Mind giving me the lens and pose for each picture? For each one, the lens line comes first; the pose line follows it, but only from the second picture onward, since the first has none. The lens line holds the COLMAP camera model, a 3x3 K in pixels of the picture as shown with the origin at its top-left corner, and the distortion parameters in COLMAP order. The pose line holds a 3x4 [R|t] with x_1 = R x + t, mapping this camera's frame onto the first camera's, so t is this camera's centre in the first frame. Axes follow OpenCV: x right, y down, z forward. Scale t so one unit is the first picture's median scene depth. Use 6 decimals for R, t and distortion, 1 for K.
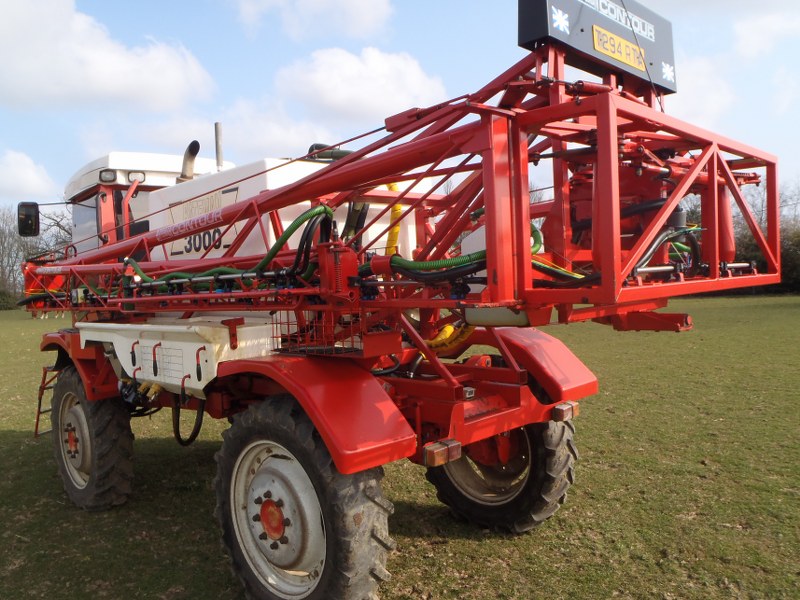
lens RADIAL K [[645.4, 0, 400.0], [0, 645.4, 300.0], [0, 0, 1]] dist [-0.009501, 0.000901]
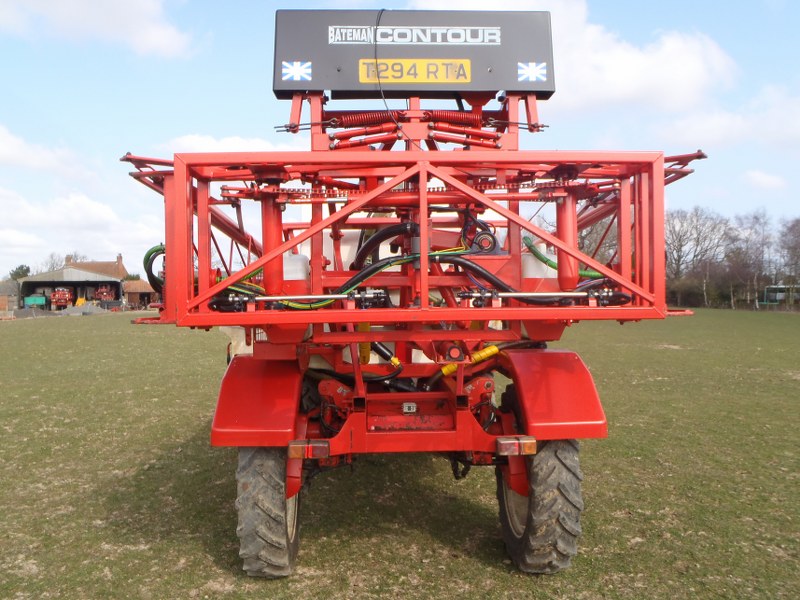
lens RADIAL K [[654.3, 0, 388.0], [0, 654.3, 295.8], [0, 0, 1]] dist [-0.003233, 0.004630]
pose [[0.733408, 0.036597, -0.678802, 0.792357], [-0.041087, 0.999111, 0.009473, -0.044874], [0.678545, 0.020942, 0.734260, 0.198784]]
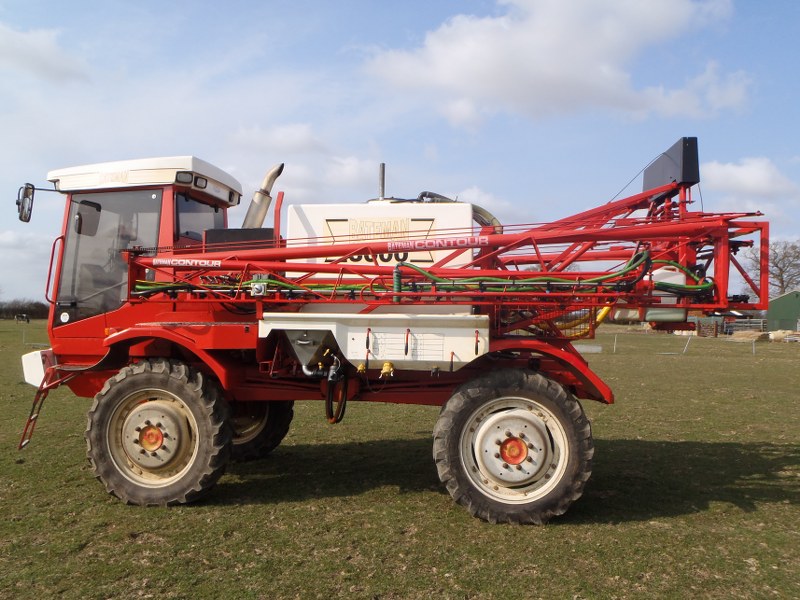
lens RADIAL K [[654.3, 0, 388.0], [0, 654.3, 295.8], [0, 0, 1]] dist [-0.003233, 0.004630]
pose [[0.798946, 0.079872, 0.596075, -1.220987], [-0.030614, 0.995258, -0.092329, 0.124019], [-0.600623, 0.055518, 0.797602, -0.026571]]
